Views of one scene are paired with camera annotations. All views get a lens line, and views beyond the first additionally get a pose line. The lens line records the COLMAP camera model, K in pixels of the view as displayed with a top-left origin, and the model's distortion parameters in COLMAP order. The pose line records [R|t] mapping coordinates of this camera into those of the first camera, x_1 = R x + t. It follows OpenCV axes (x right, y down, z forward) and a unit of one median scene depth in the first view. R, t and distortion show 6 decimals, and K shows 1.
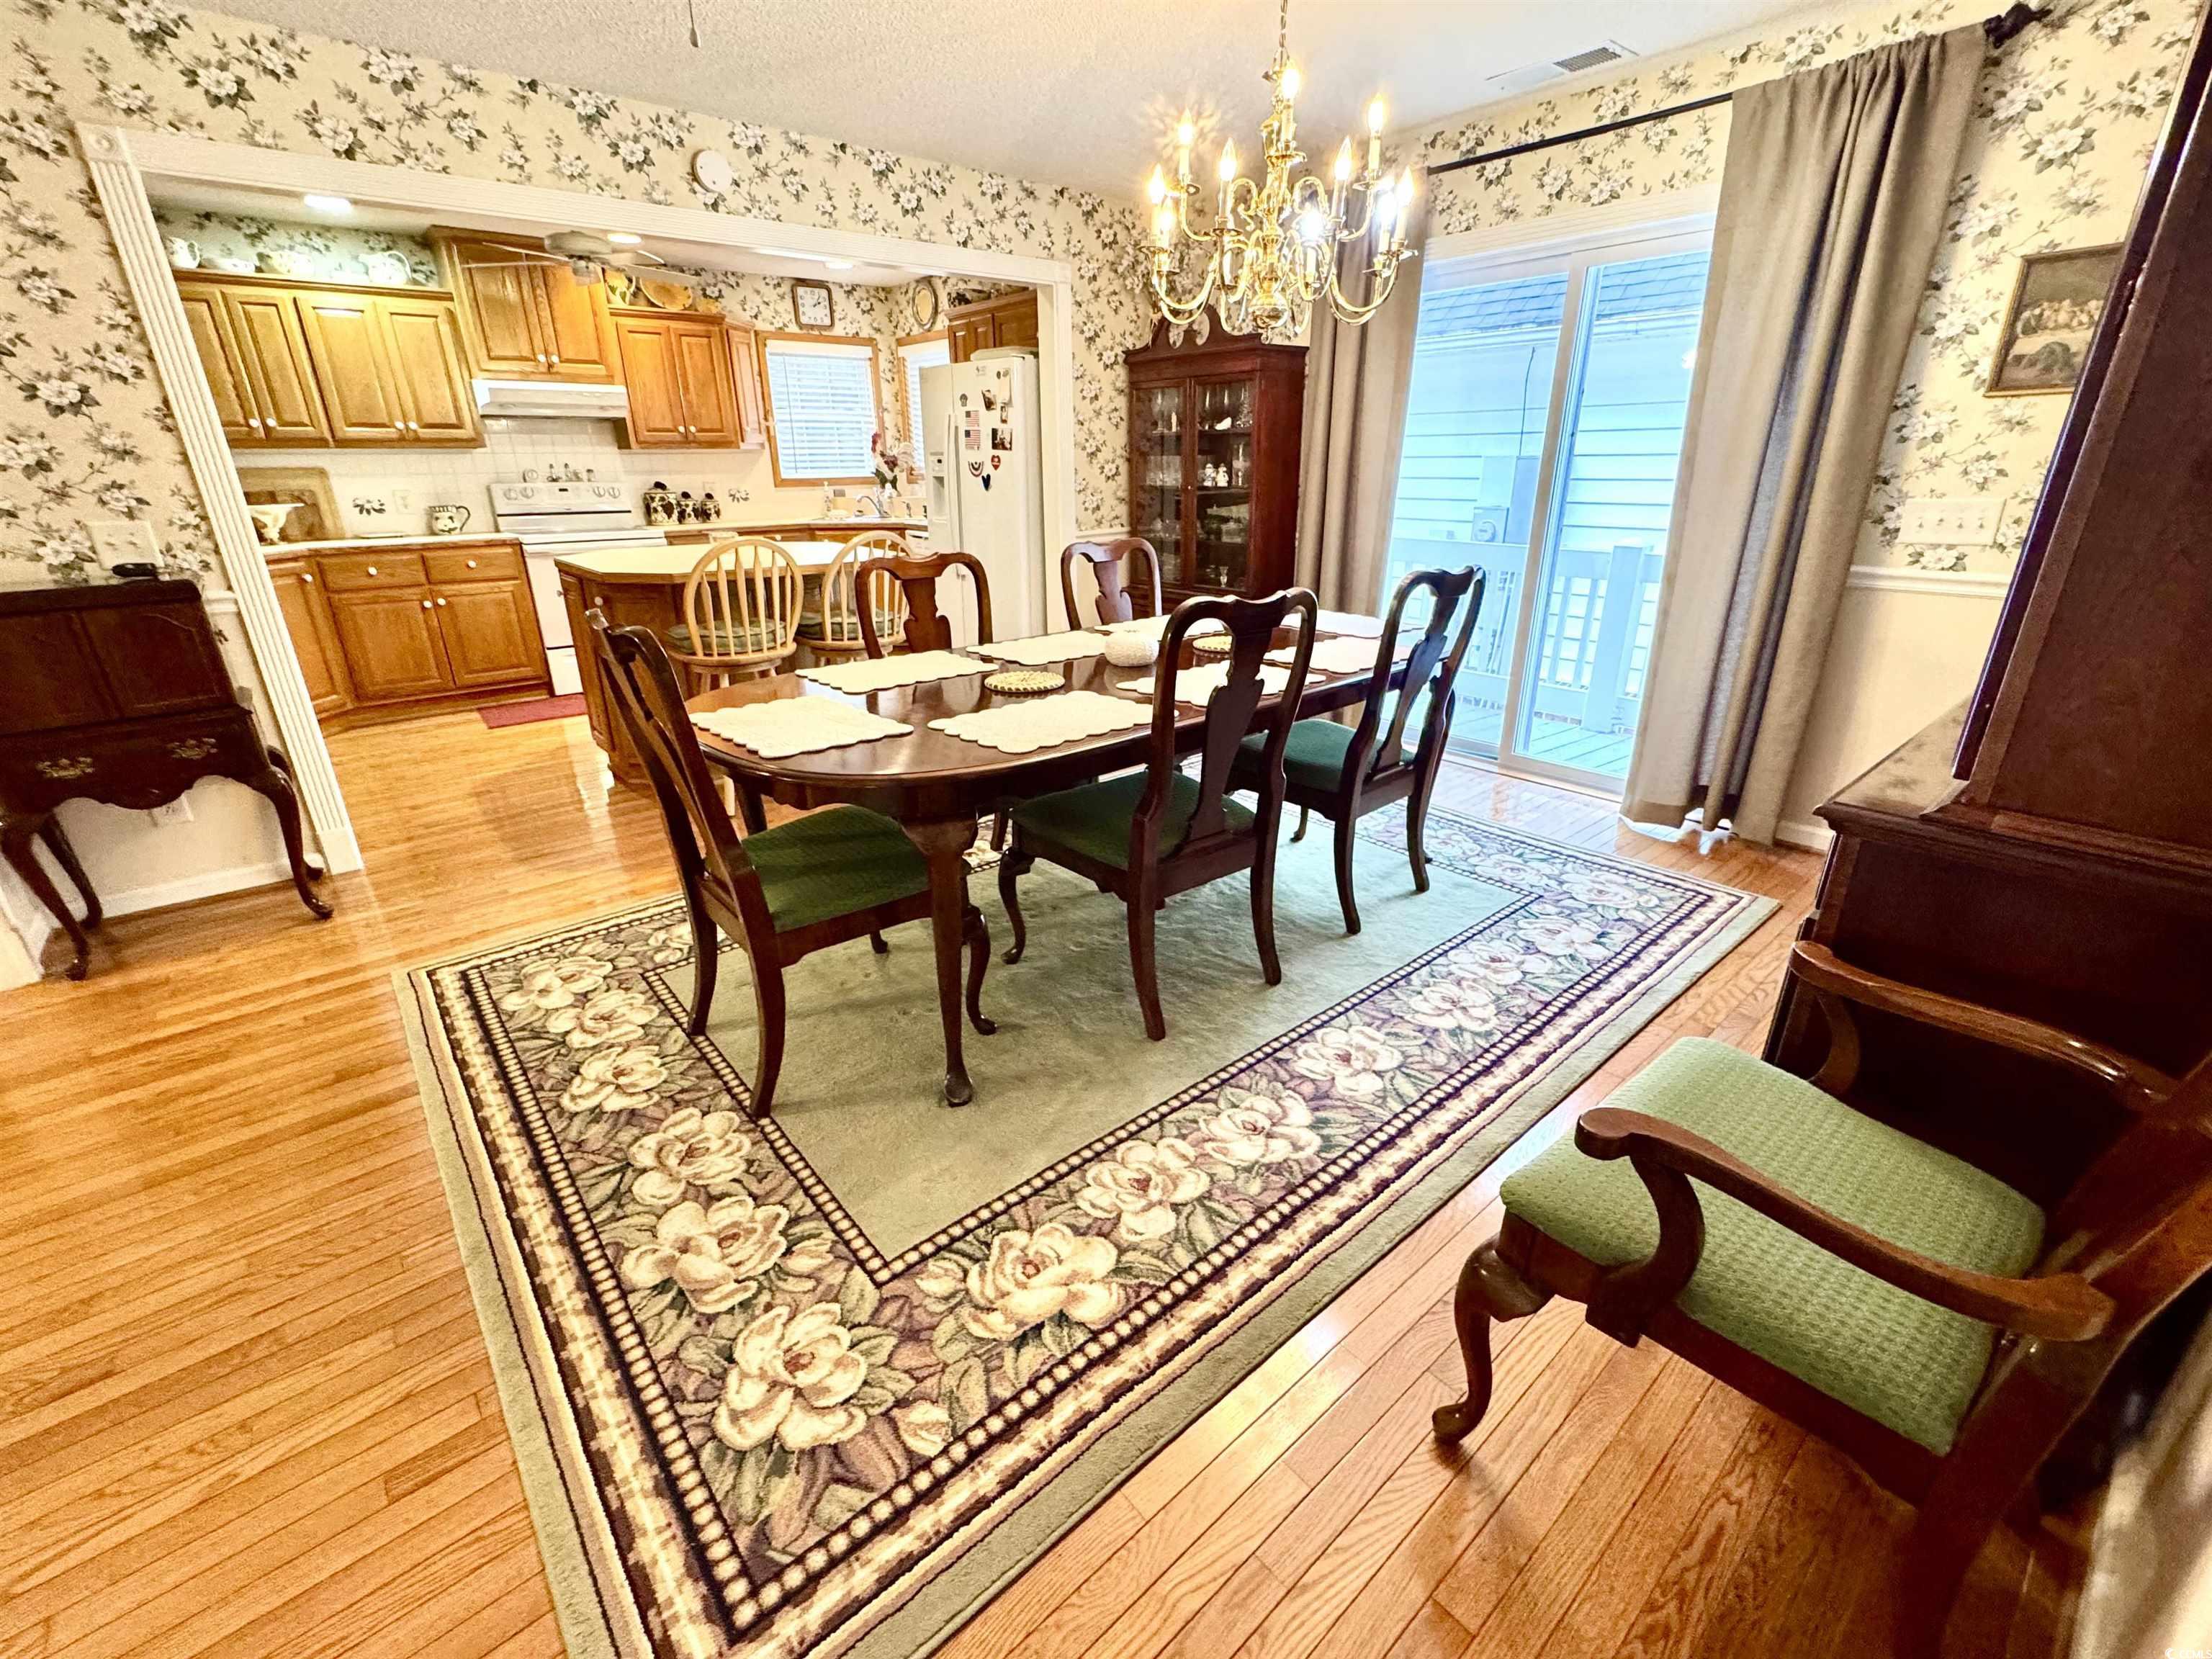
lens RADIAL K [[947.6, 0, 1109.1], [0, 947.6, 831.8], [0, 0, 1]] dist [-0.003874, 0.000844]
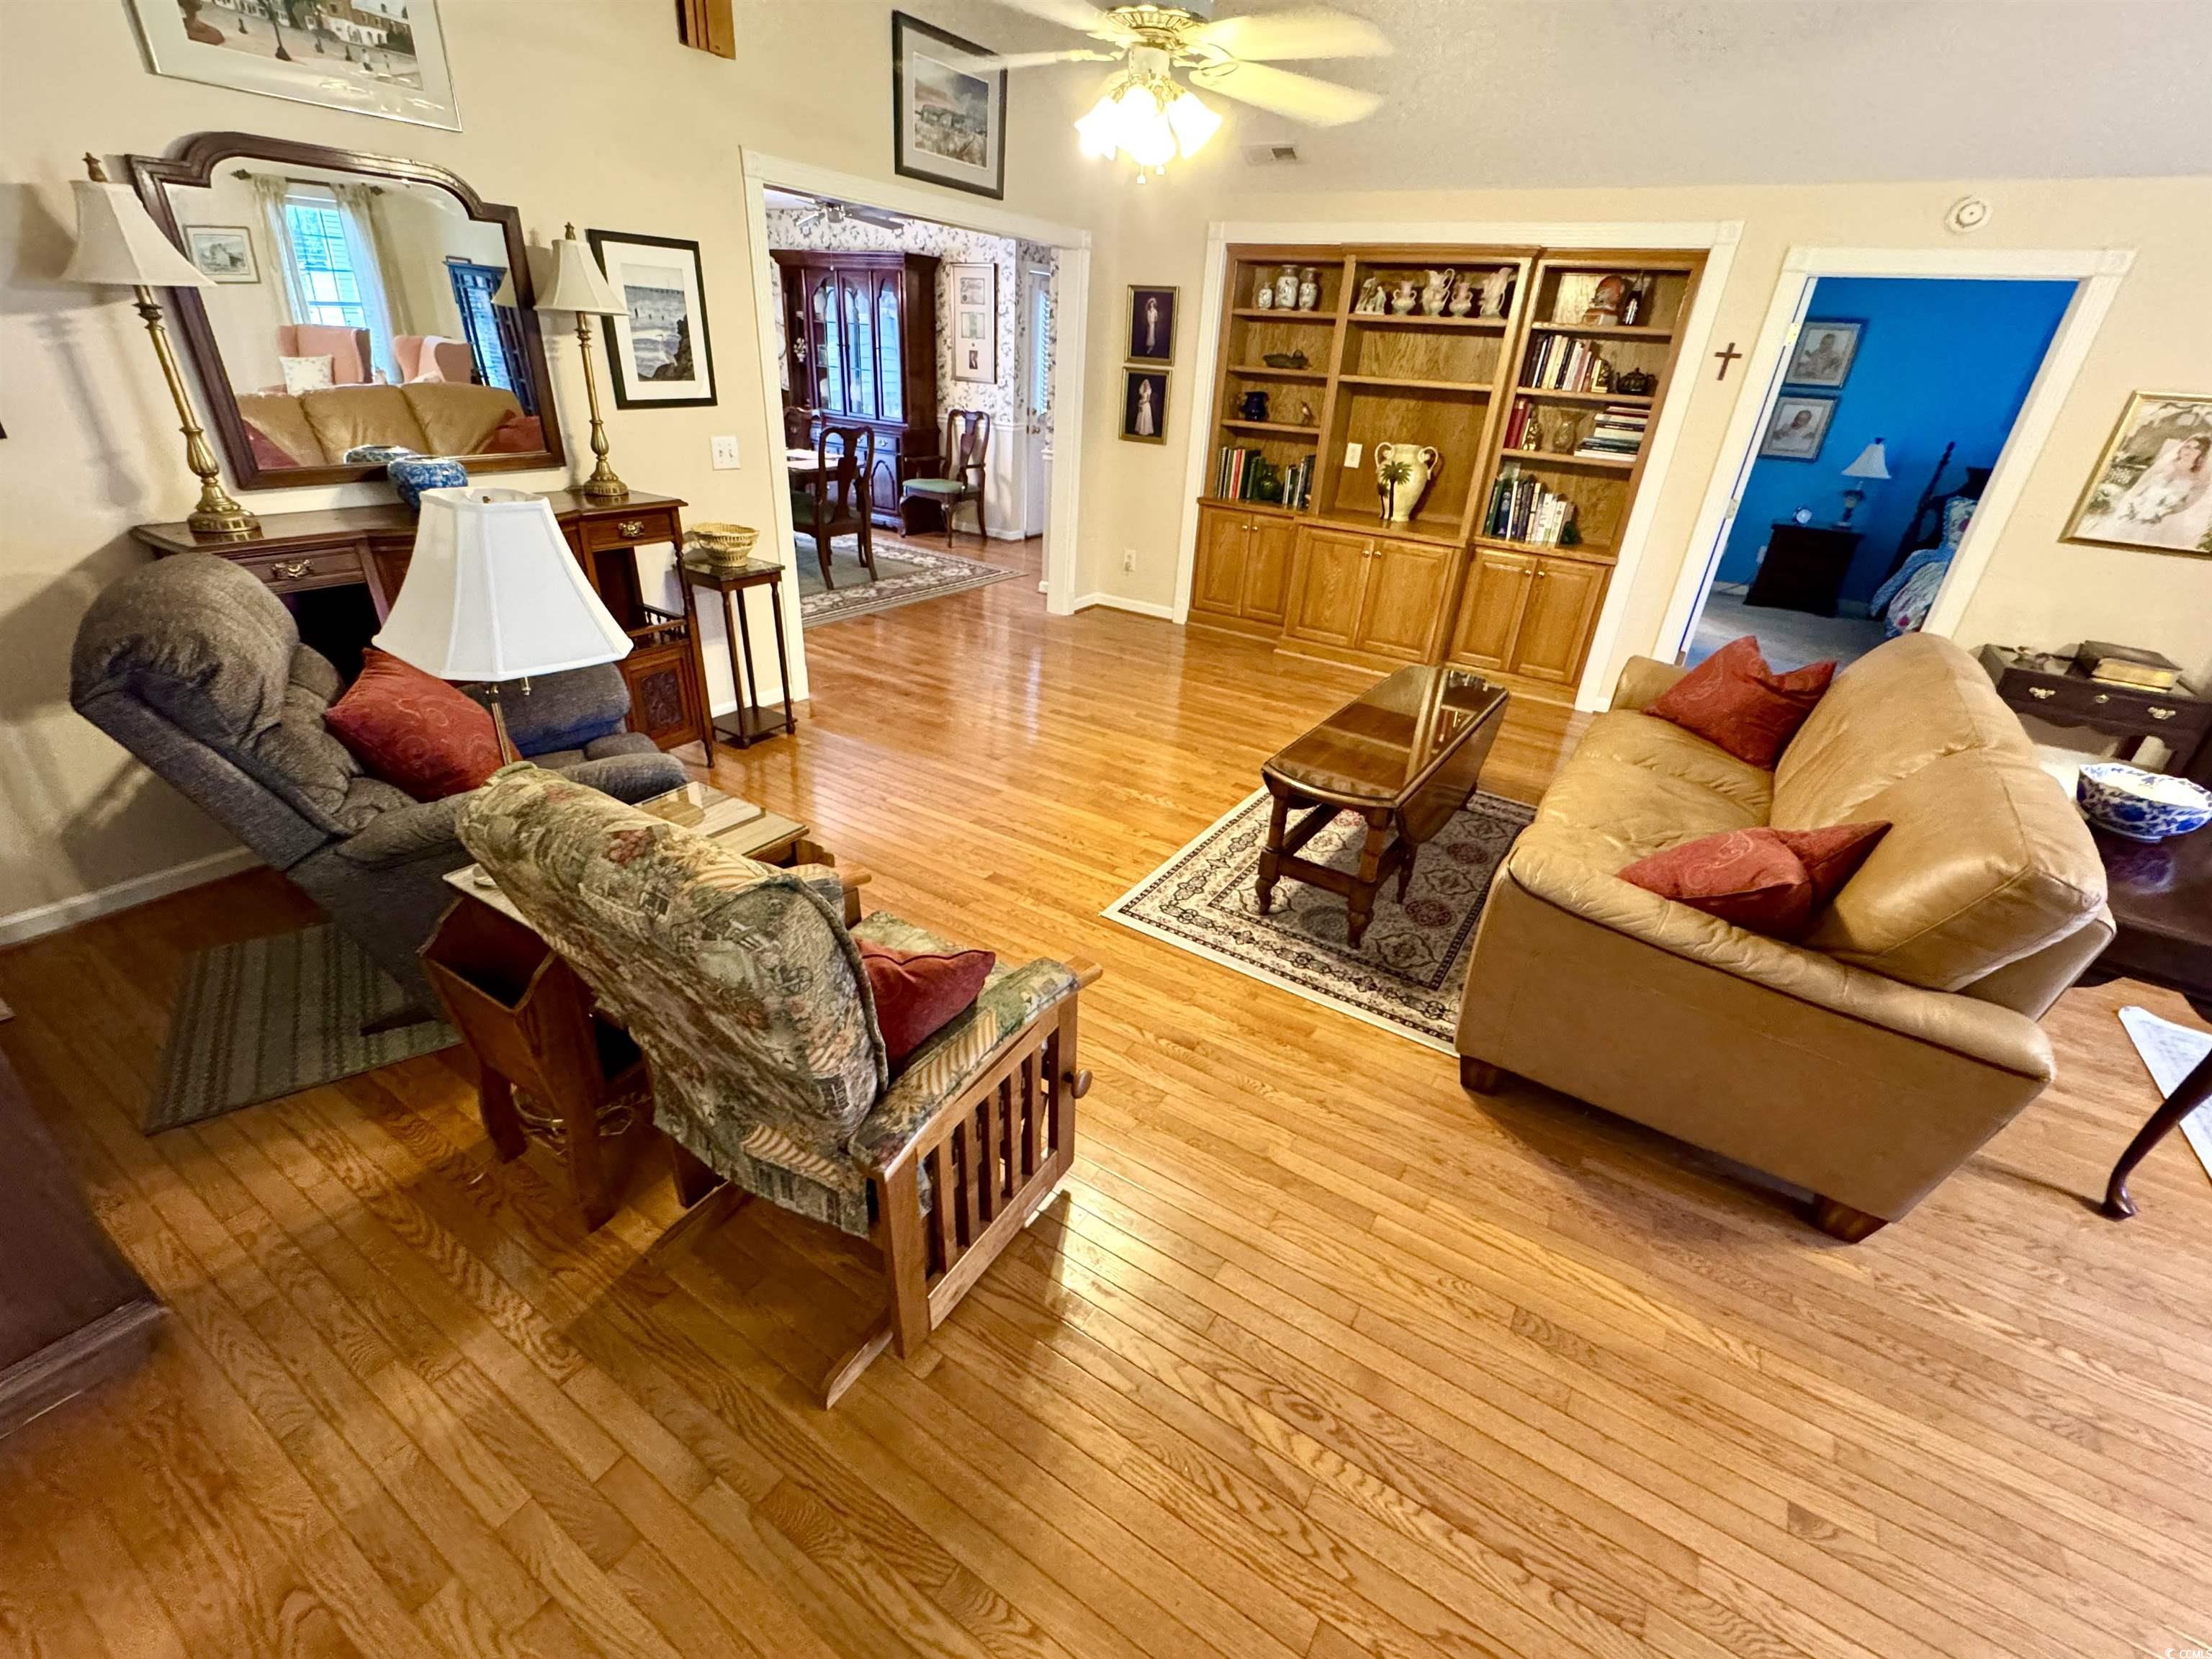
lens RADIAL K [[947.6, 0, 1110.2], [0, 947.6, 832.6], [0, 0, 1]] dist [-0.003874, 0.000844]
pose [[-0.299368, -0.446155, 0.843400, -1.584245], [0.290940, 0.799159, 0.526022, -0.209119], [-0.908698, 0.402853, -0.109438, 0.402371]]
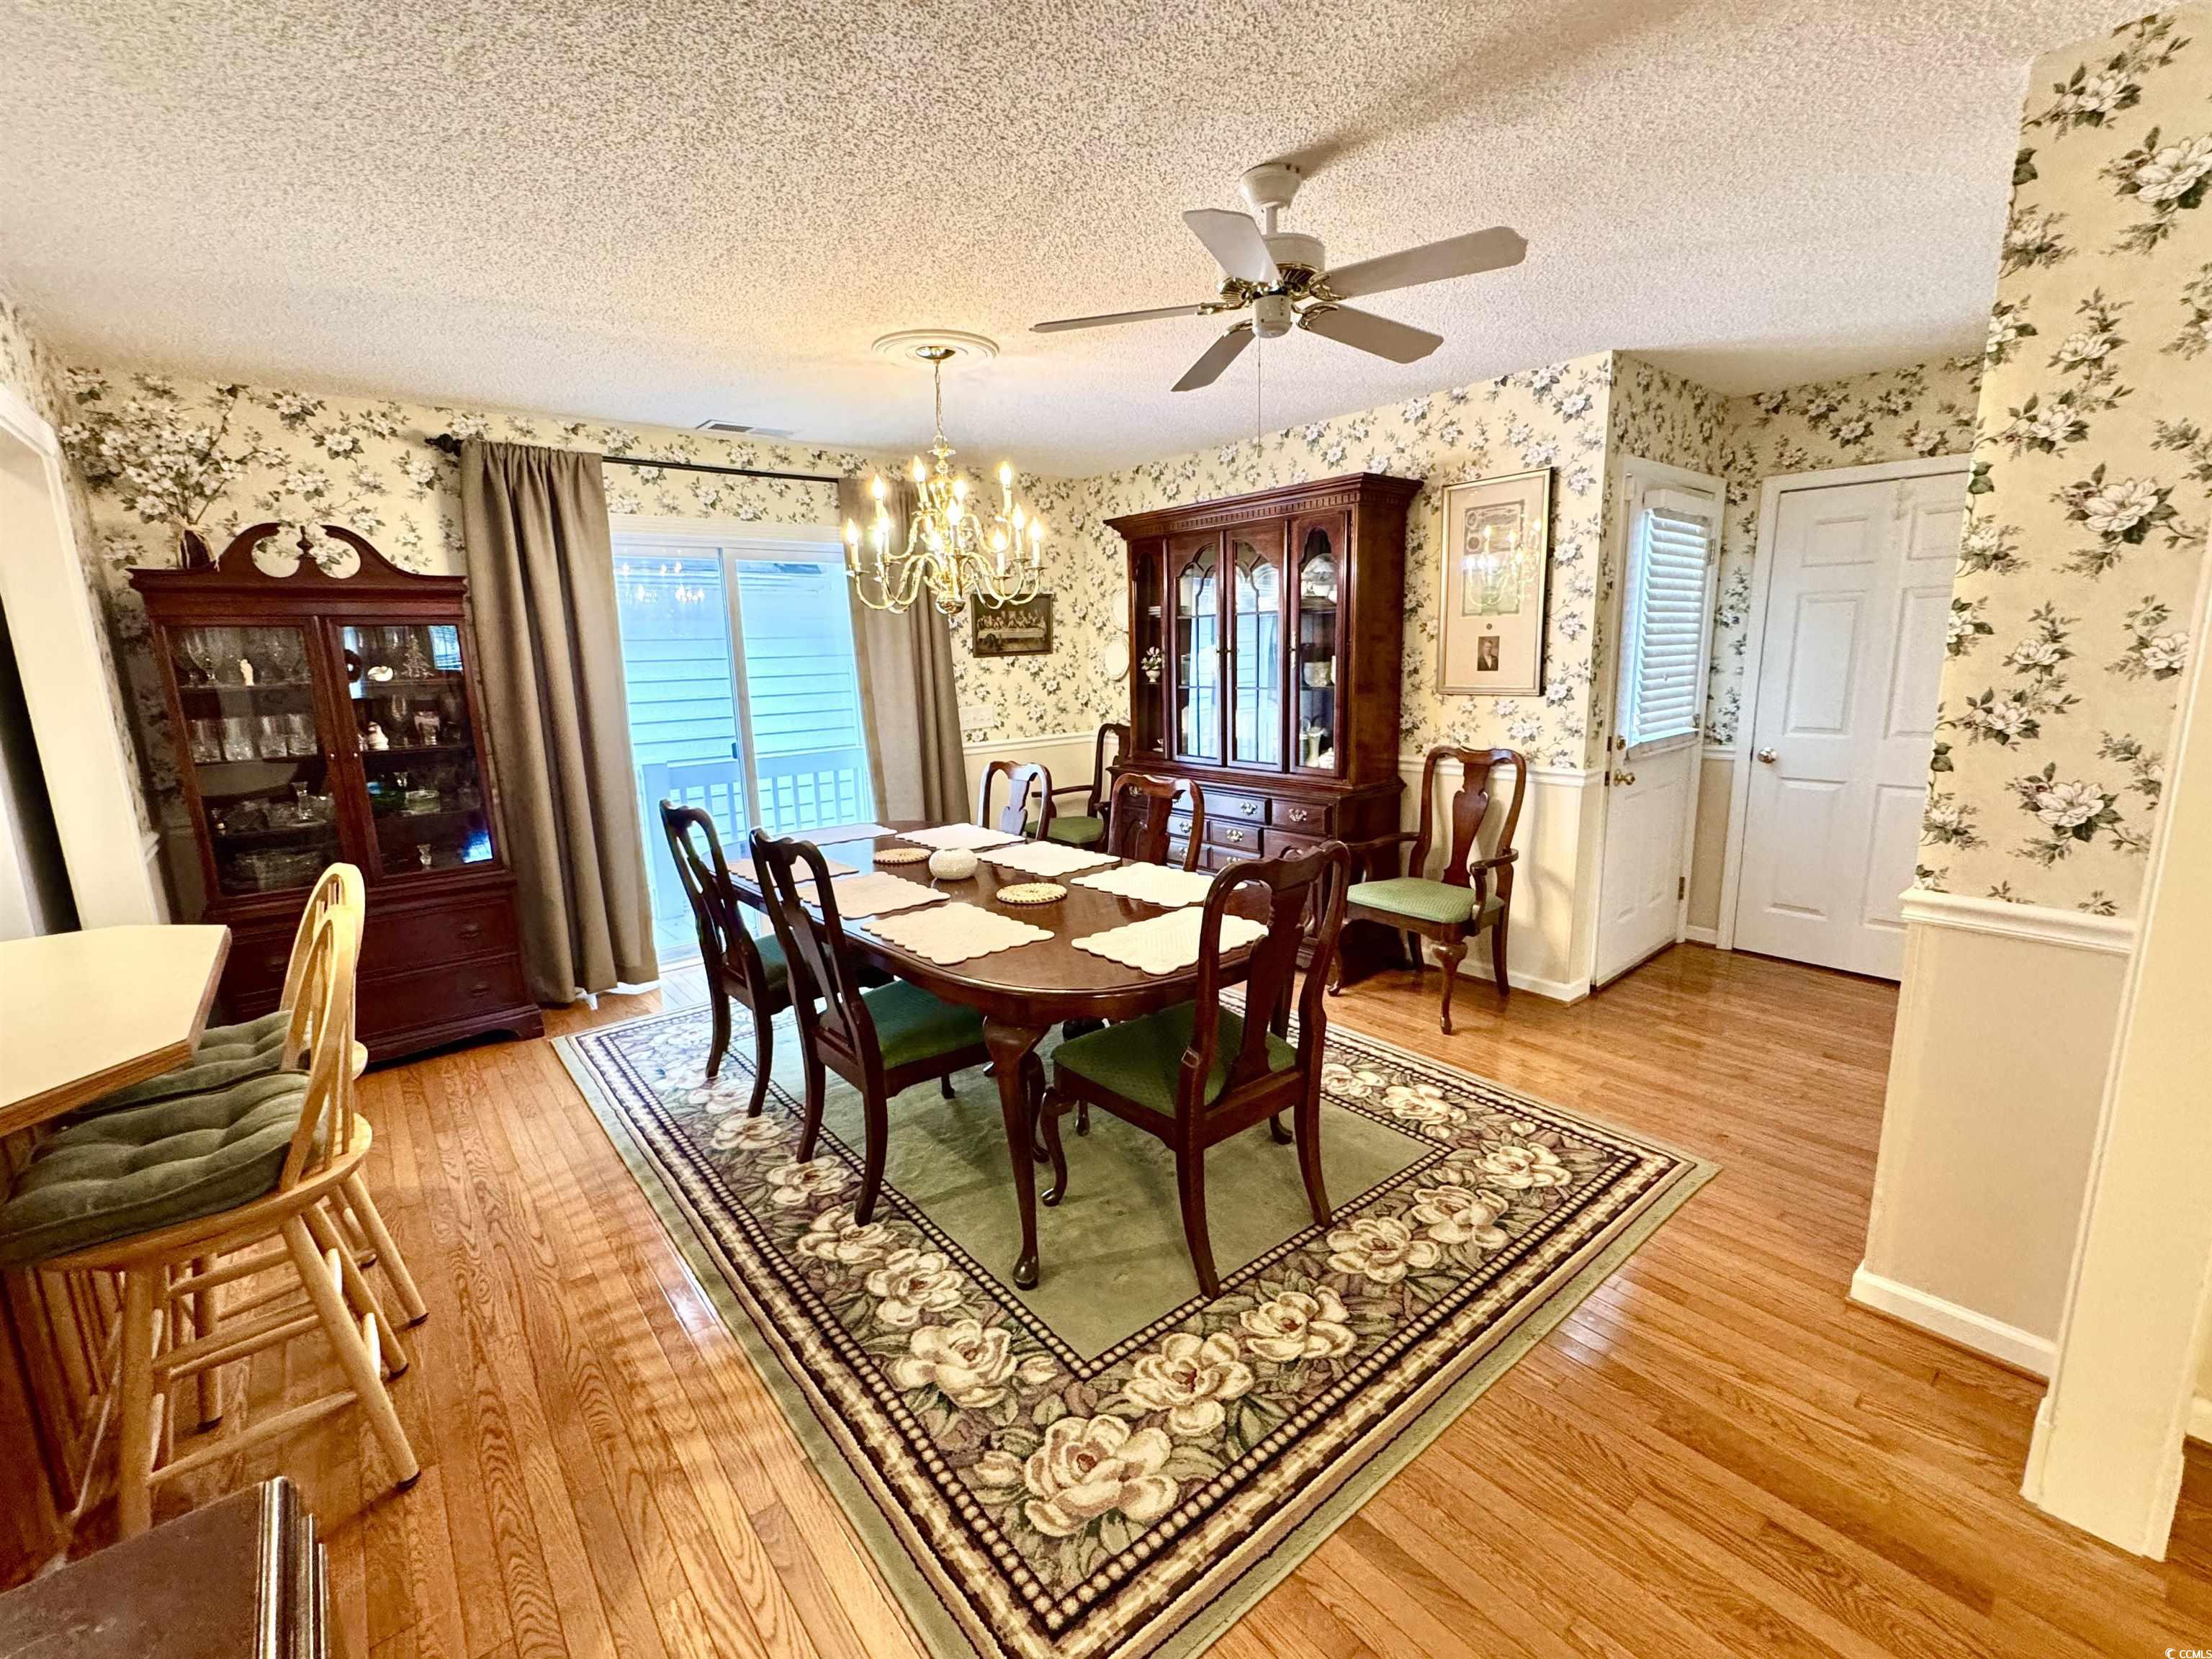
lens RADIAL K [[947.6, 0, 1104.6], [0, 947.6, 829.7], [0, 0, 1]] dist [-0.003874, 0.000844]
pose [[0.018114, -0.178985, 0.983685, -0.610120], [0.389086, 0.907556, 0.157968, -0.189990], [-0.921023, 0.379876, 0.086080, 0.399138]]
